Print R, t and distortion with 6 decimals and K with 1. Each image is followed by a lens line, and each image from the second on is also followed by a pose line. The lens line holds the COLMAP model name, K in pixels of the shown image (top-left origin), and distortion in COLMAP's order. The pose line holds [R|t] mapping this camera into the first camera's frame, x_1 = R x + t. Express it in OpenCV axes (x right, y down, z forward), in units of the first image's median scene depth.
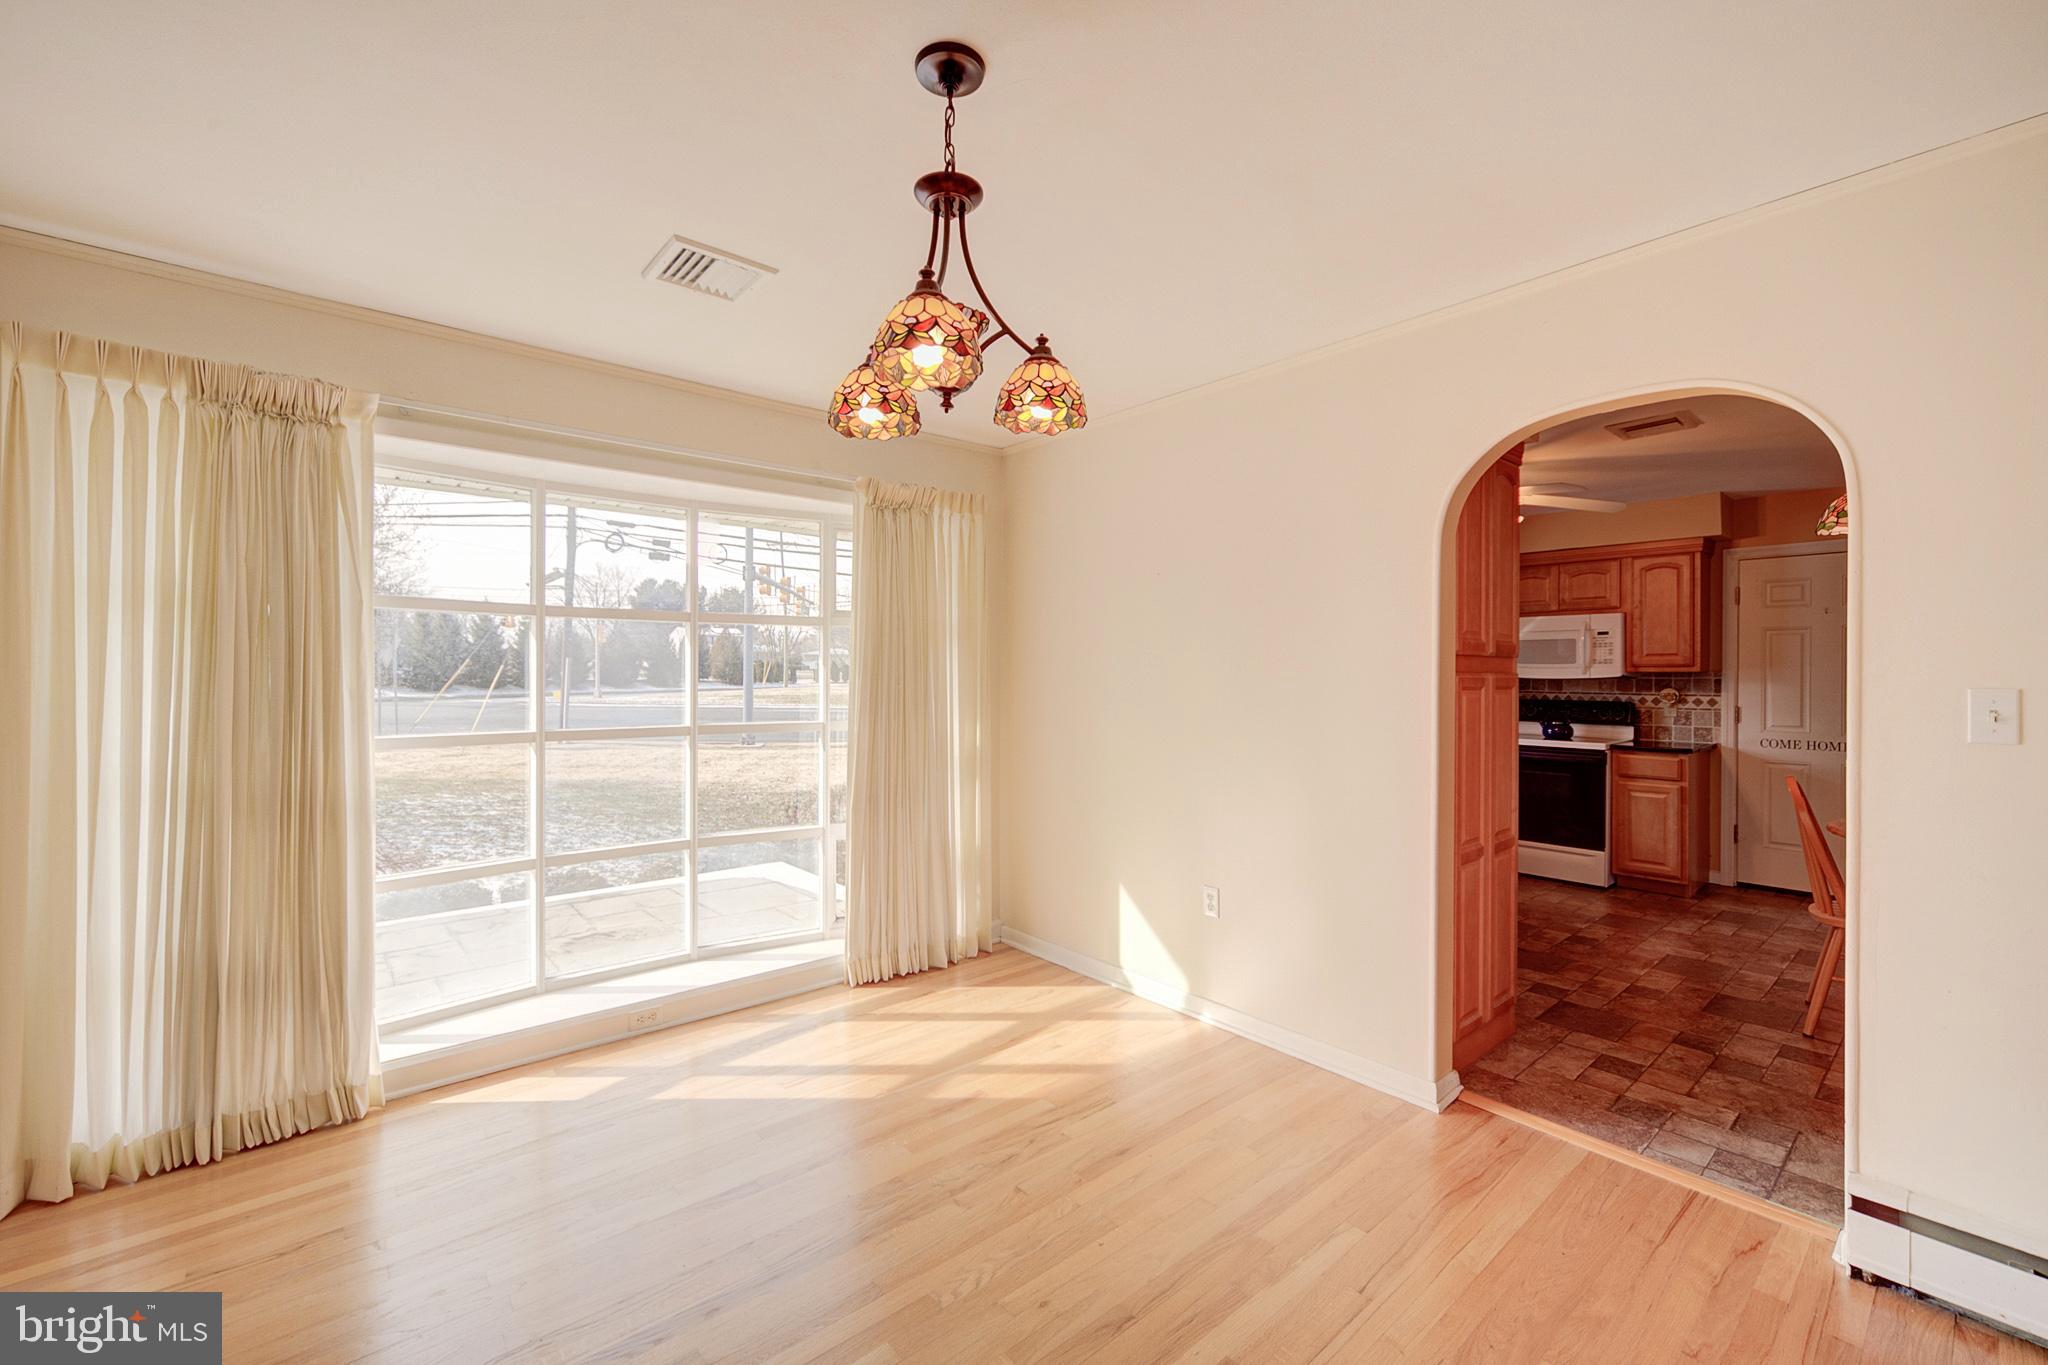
lens RADIAL K [[832.9, 0, 1019.6], [0, 832.9, 679.9], [0, 0, 1]] dist [0.000440, 0.000041]
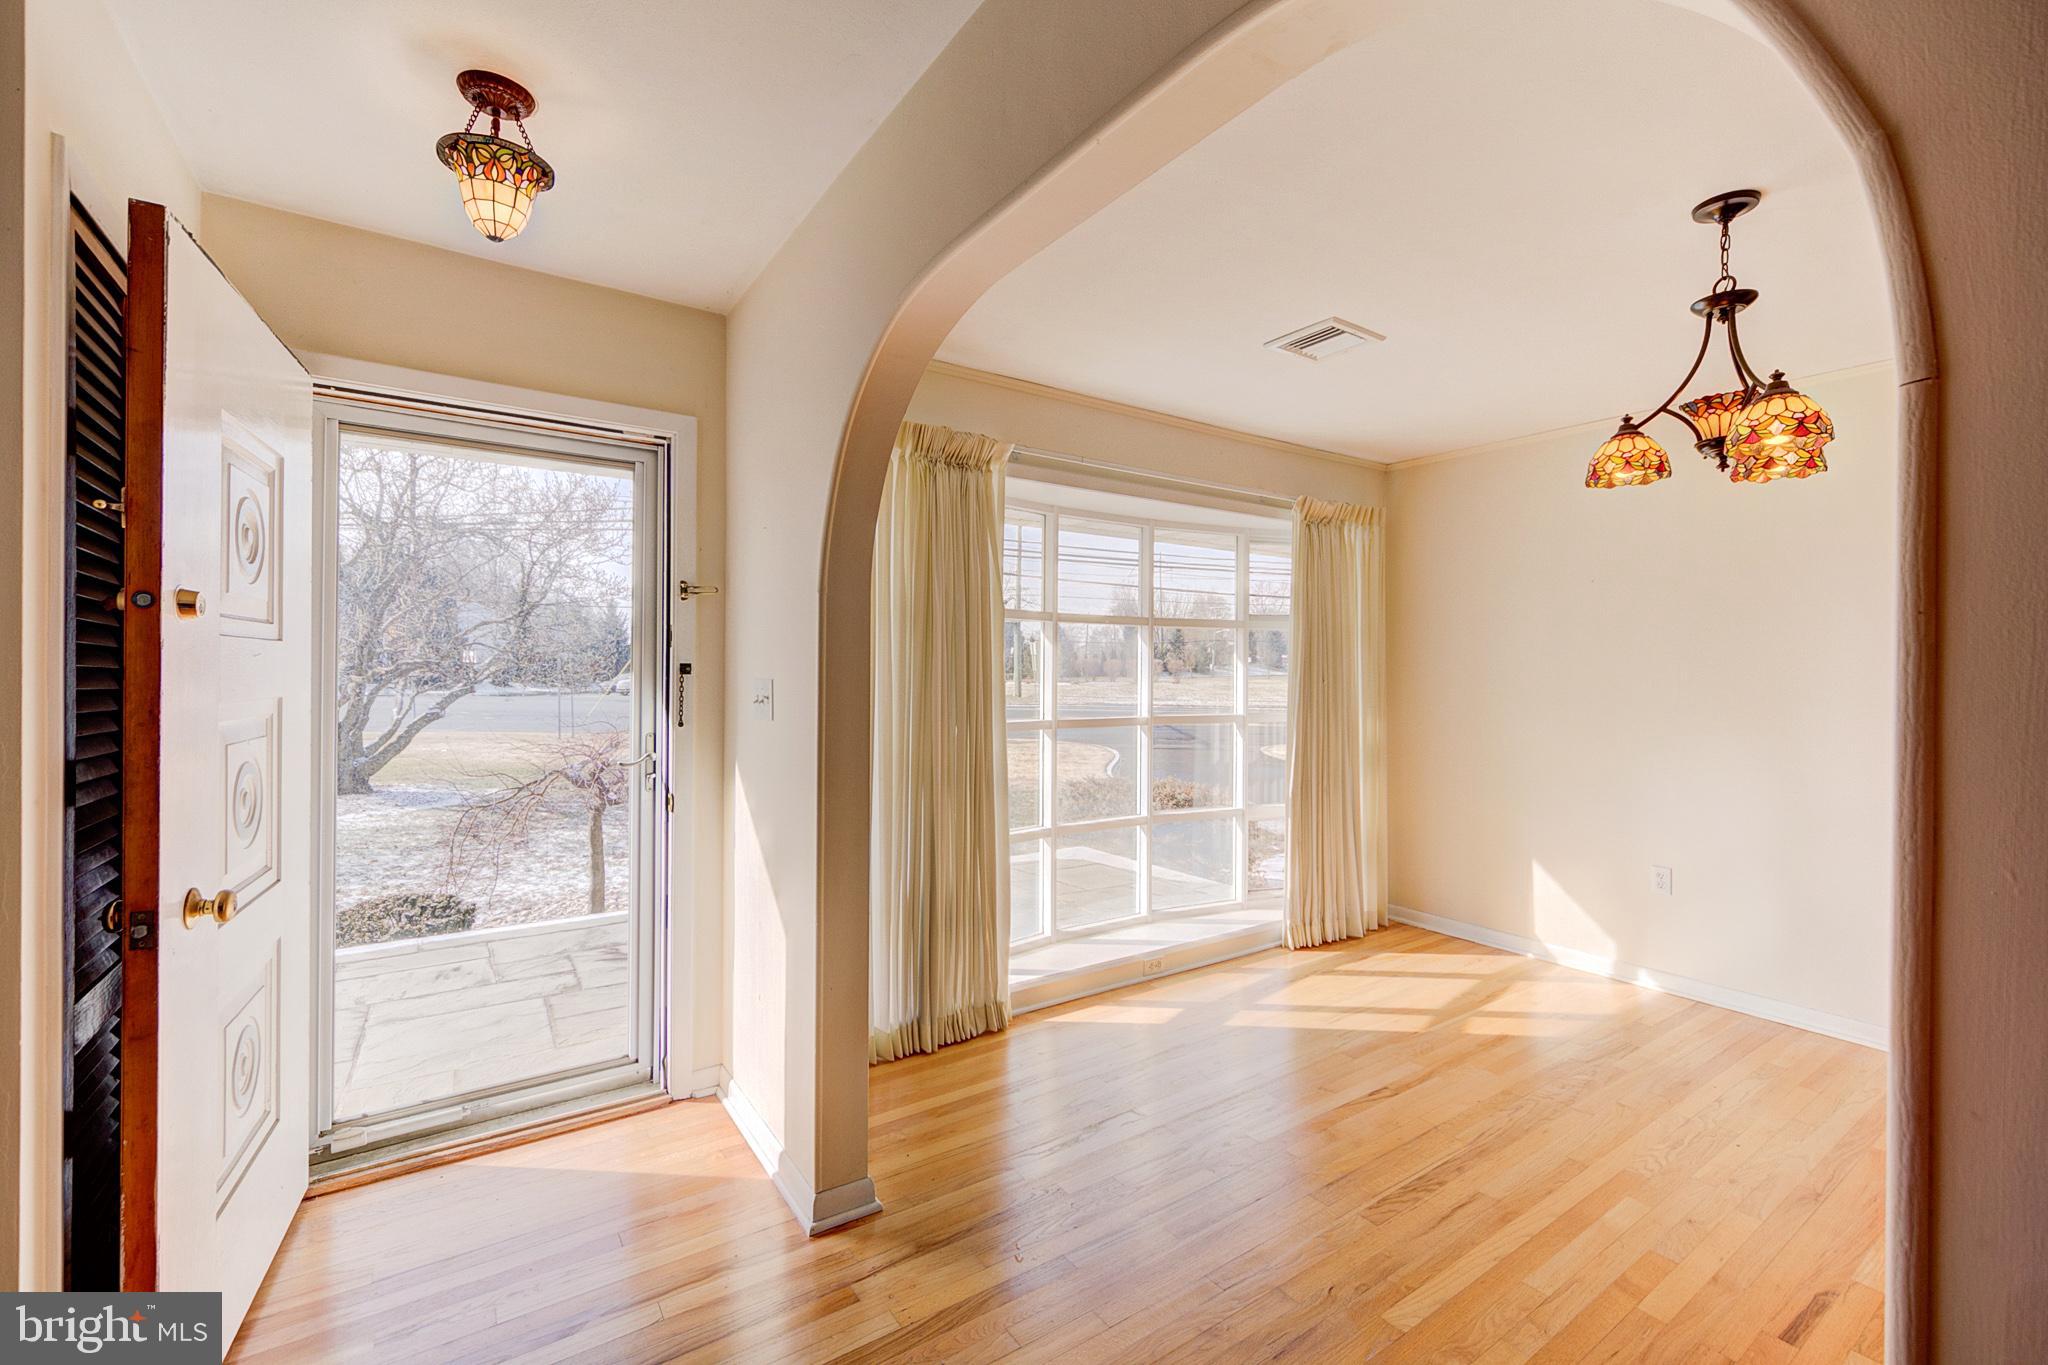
lens RADIAL K [[863.5, 0, 1025.4], [0, 863.5, 678.5], [0, 0, 1]] dist [-0.001069, -0.000141]
pose [[0.995313, -0.000385, -0.096707, -0.477087], [-0.000134, 0.999986, -0.005367, 0.009131], [0.096708, 0.005355, 0.995298, -0.209286]]
